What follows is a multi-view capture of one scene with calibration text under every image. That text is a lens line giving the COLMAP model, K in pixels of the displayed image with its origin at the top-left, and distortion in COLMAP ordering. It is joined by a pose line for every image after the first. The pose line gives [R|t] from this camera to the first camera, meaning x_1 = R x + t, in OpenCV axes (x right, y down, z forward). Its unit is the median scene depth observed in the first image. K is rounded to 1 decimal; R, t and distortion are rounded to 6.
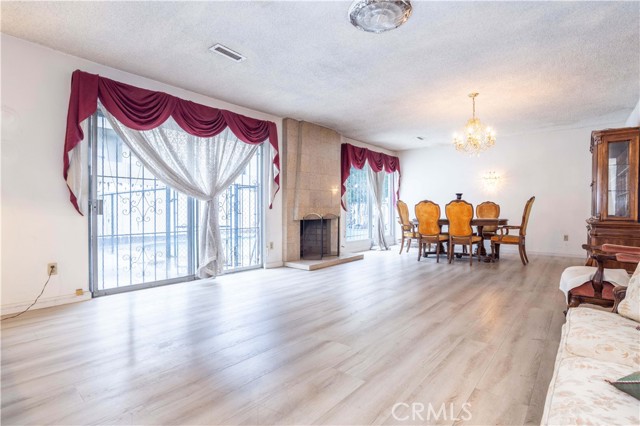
lens RADIAL K [[320.3, 0, 323.9], [0, 320.3, 212.8], [0, 0, 1]] dist [-0.017714, 0.007465]
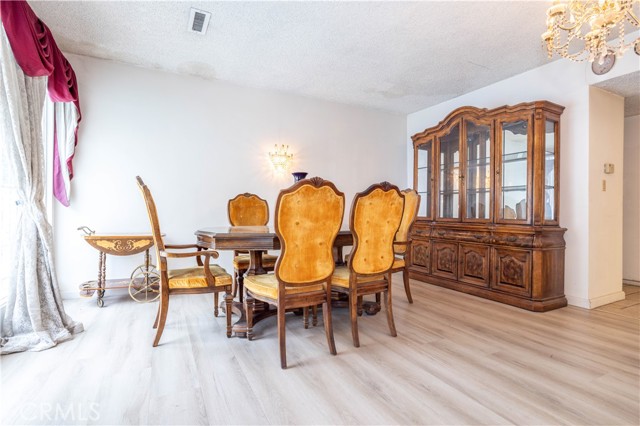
lens RADIAL K [[320.3, 0, 319.6], [0, 320.3, 209.7], [0, 0, 1]] dist [-0.017714, 0.007465]
pose [[0.407810, 0.007956, 0.913032, 0.015929], [0.001793, 0.999953, -0.009515, -0.003817], [-0.913065, 0.005517, 0.407777, 0.801465]]
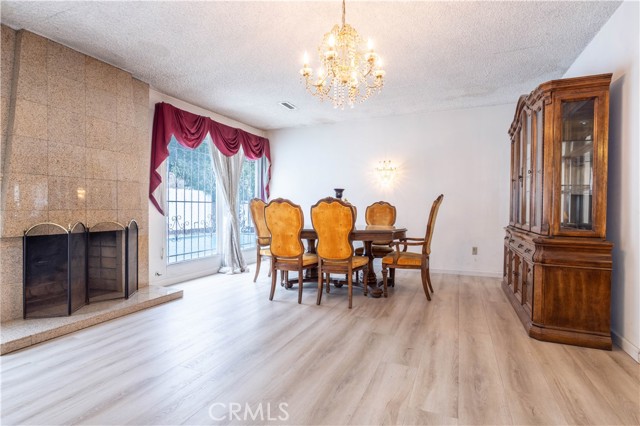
lens RADIAL K [[320.3, 0, 321.2], [0, 320.3, 213.2], [0, 0, 1]] dist [-0.017714, 0.007465]
pose [[0.965099, 0.000117, 0.261887, 0.219868], [-0.001310, 0.999990, 0.004382, -0.013842], [-0.261884, -0.004572, 0.965089, 0.381952]]
